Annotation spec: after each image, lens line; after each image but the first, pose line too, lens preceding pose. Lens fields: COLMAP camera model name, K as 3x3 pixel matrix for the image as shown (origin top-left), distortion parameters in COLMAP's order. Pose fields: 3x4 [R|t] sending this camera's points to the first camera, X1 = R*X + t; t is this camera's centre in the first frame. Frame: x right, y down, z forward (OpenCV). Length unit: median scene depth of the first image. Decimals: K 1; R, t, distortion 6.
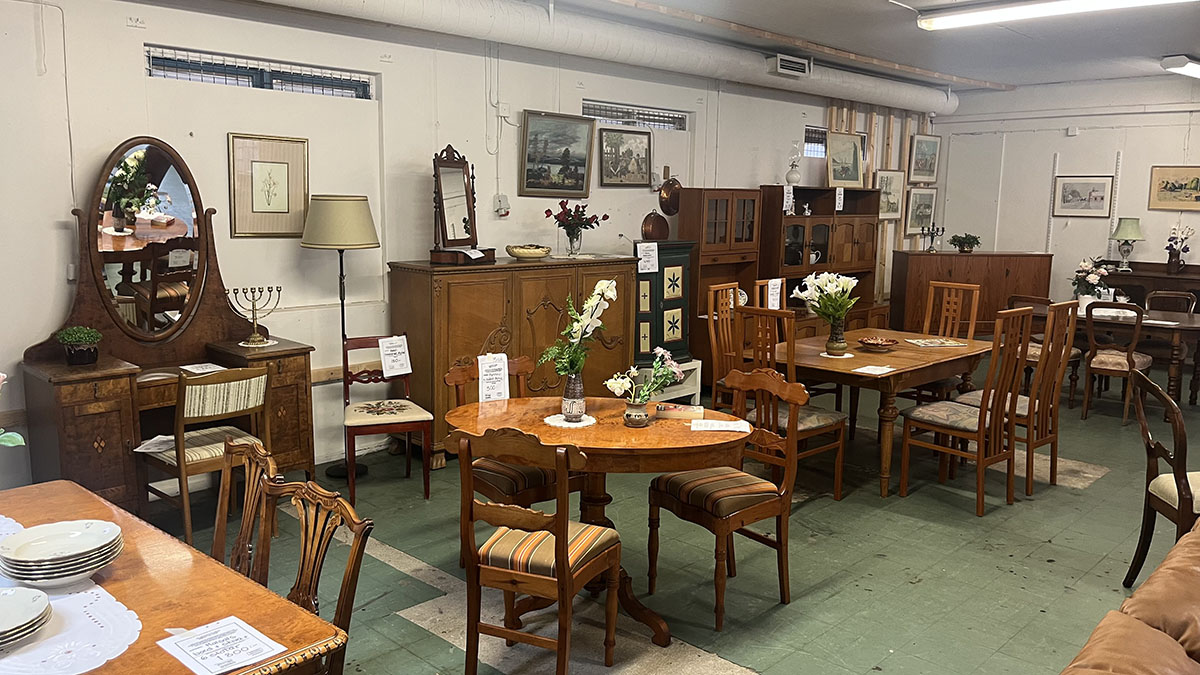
lens RADIAL K [[901.3, 0, 600.0], [0, 901.3, 337.5], [0, 0, 1]] dist [0.084261, -0.108943]
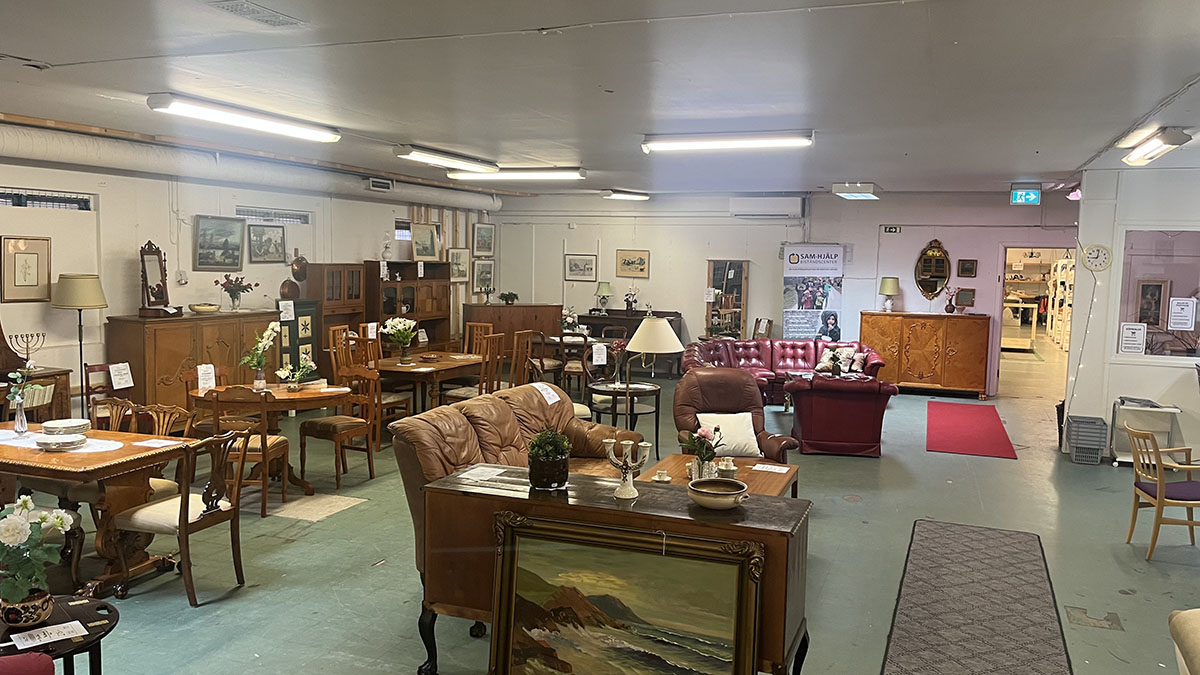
lens RADIAL K [[901.3, 0, 600.0], [0, 901.3, 337.5], [0, 0, 1]] dist [0.084261, -0.108943]
pose [[0.918861, -0.028672, 0.393539, -0.065937], [0.050838, 0.997646, -0.046015, 0.053369], [-0.391293, 0.062288, 0.918156, -0.606188]]
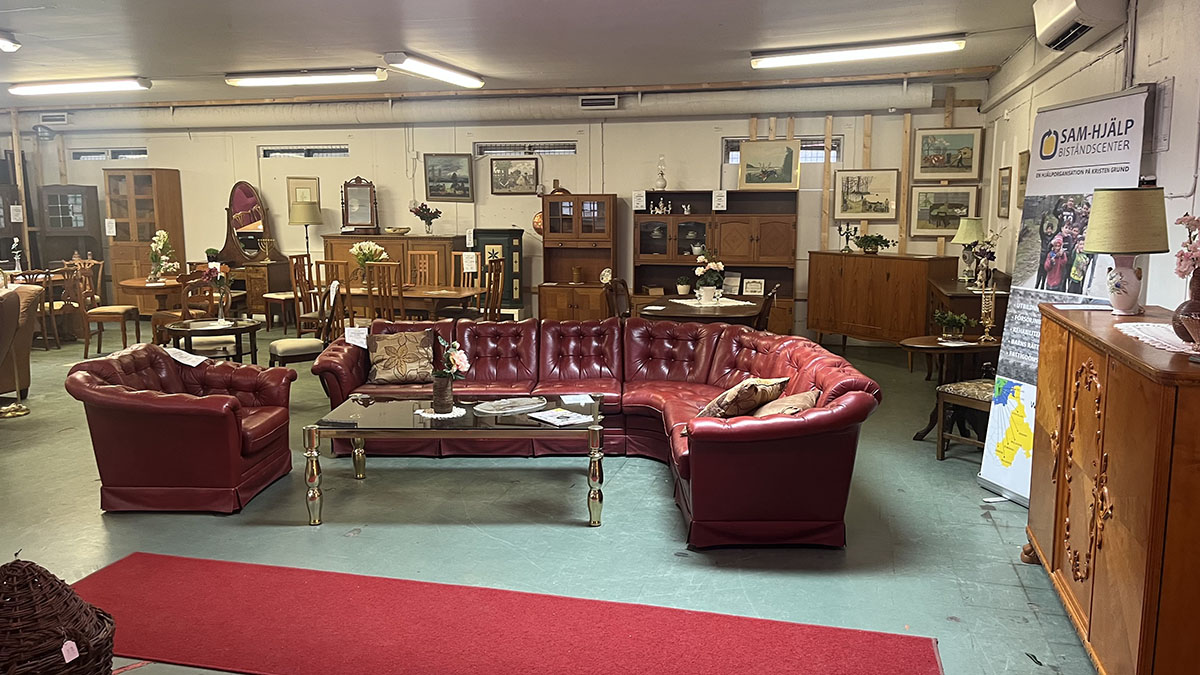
lens RADIAL K [[904.3, 0, 614.6], [0, 904.3, 326.3], [0, 0, 1]] dist [0.088514, -0.119762]
pose [[0.491489, 0.104612, -0.864578, 1.604347], [-0.125759, 0.990879, 0.048403, -0.042849], [0.861756, 0.084939, 0.500162, 0.423171]]
